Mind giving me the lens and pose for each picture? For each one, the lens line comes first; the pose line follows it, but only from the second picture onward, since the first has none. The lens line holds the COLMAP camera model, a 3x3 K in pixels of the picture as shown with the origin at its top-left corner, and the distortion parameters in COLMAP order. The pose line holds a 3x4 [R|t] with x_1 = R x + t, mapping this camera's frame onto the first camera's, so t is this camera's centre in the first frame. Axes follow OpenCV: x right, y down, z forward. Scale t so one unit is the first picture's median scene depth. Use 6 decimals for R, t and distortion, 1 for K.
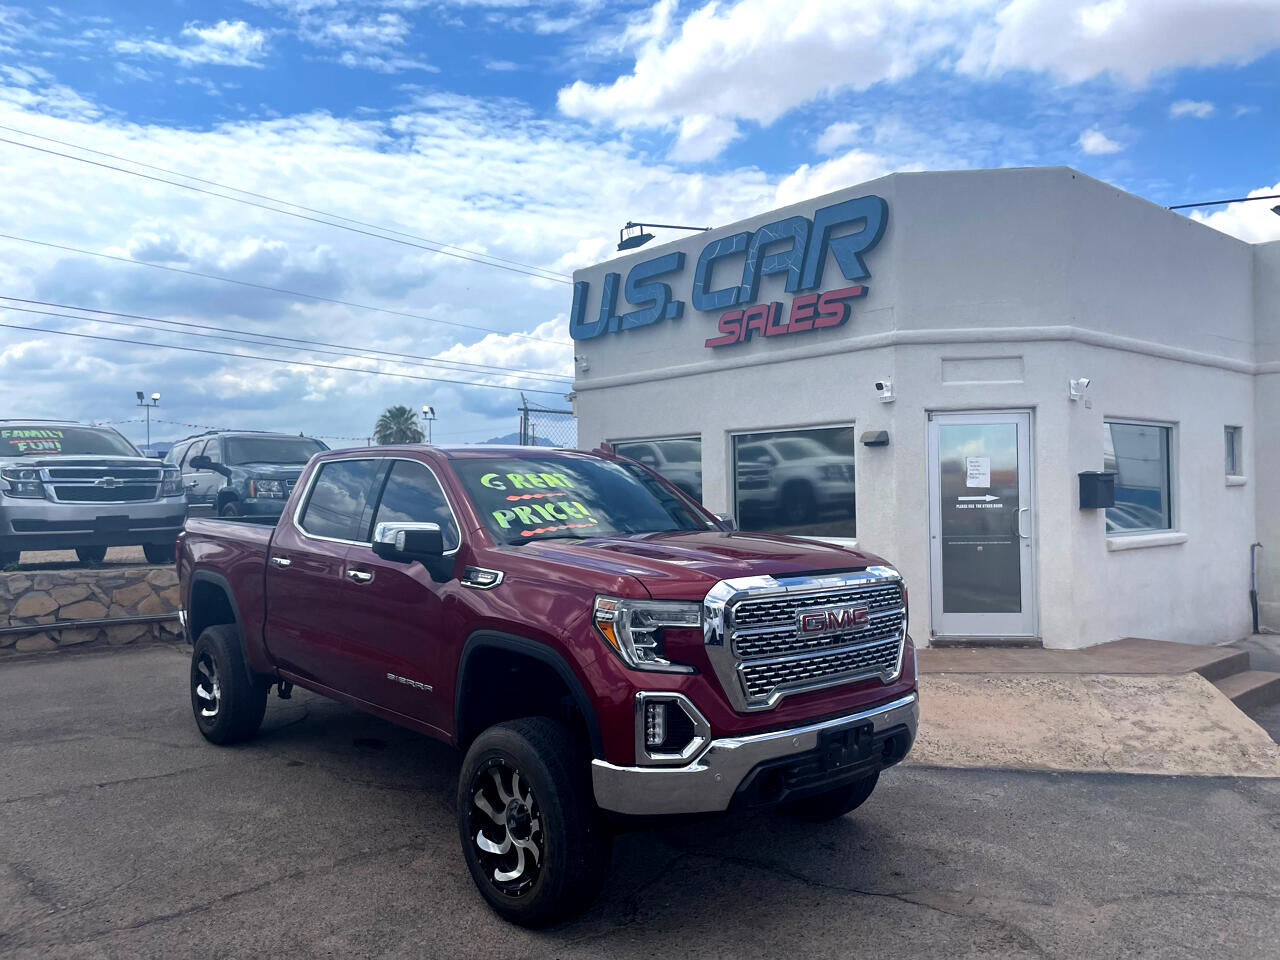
lens RADIAL K [[962.1, 0, 643.4], [0, 962.1, 483.9], [0, 0, 1]] dist [0.081725, -0.112450]
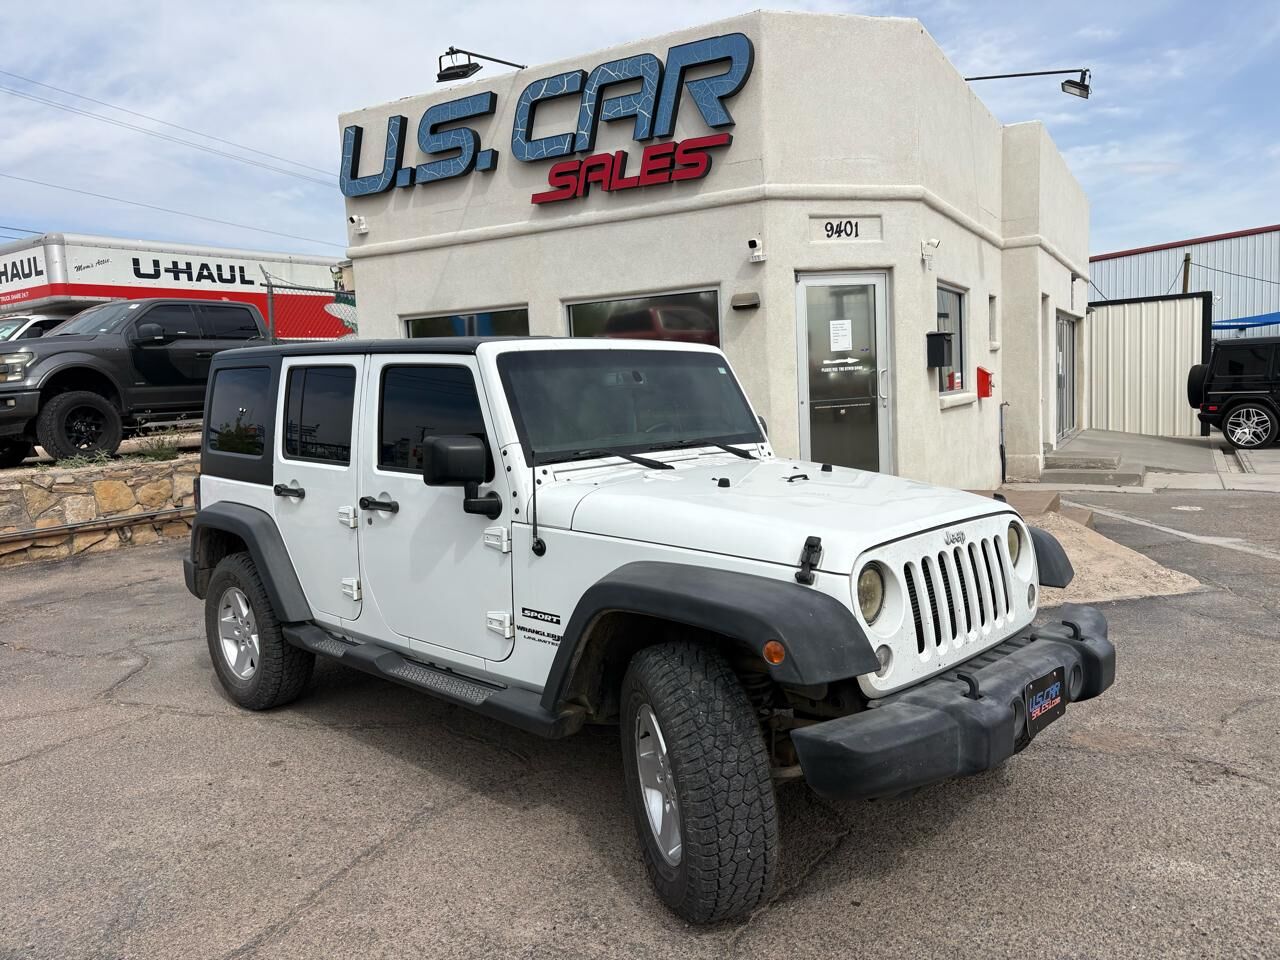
lens RADIAL K [[971.5, 0, 621.8], [0, 971.5, 496.8], [0, 0, 1]] dist [-0.008567, -0.007405]
pose [[0.940413, -0.073862, 0.331914, -0.205297], [0.035633, 0.992155, 0.119827, 0.025456], [-0.338161, -0.100860, 0.935668, 0.131287]]
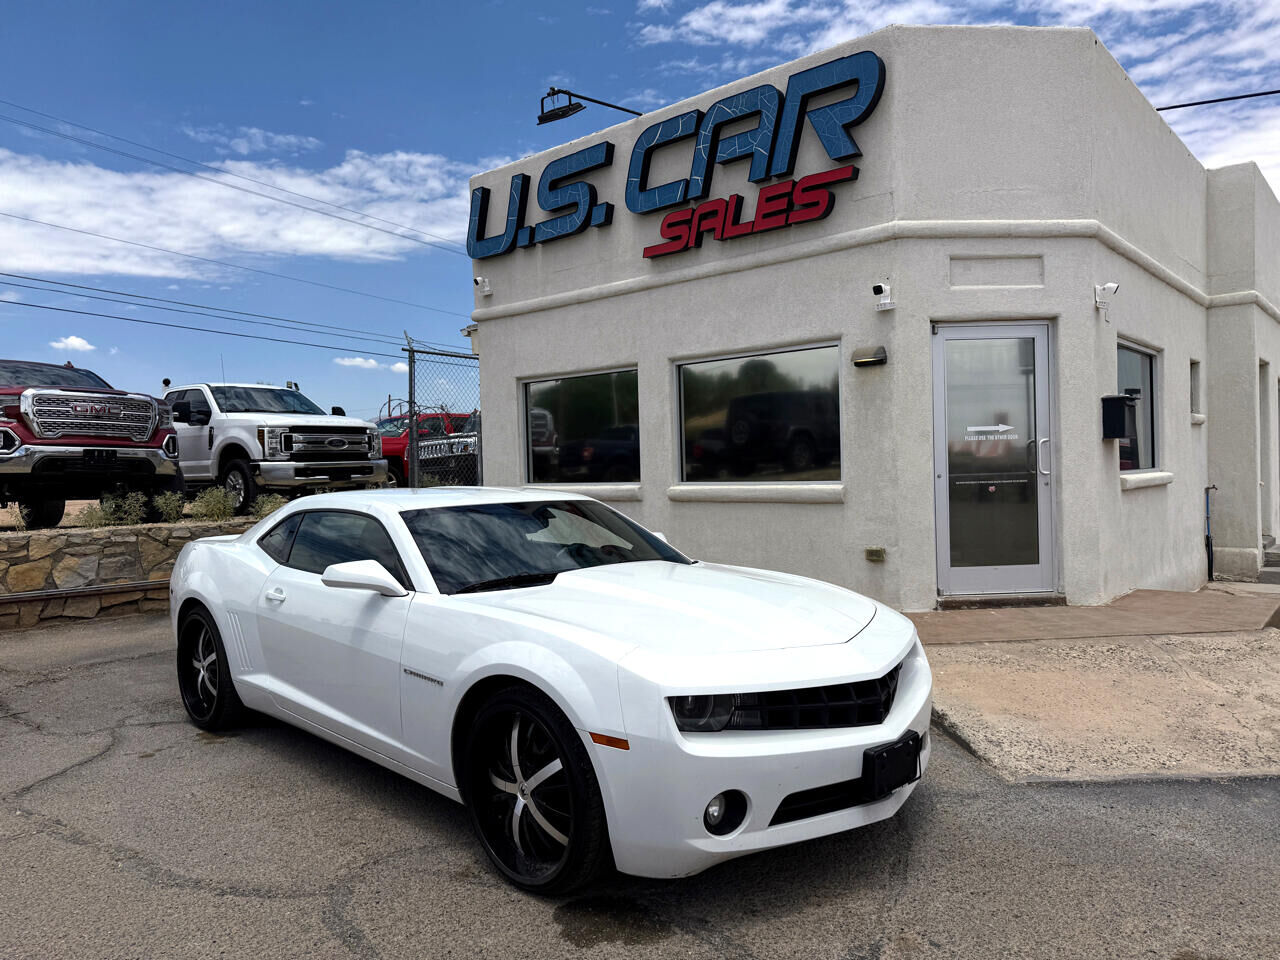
lens RADIAL K [[889.8, 0, 643.6], [0, 889.8, 489.5], [0, 0, 1]] dist [0.056782, -0.070019]
pose [[0.988666, -0.016545, 0.149220, -0.062371], [0.011964, 0.999431, 0.031549, 0.038982], [-0.149657, -0.029406, 0.988301, 0.283009]]
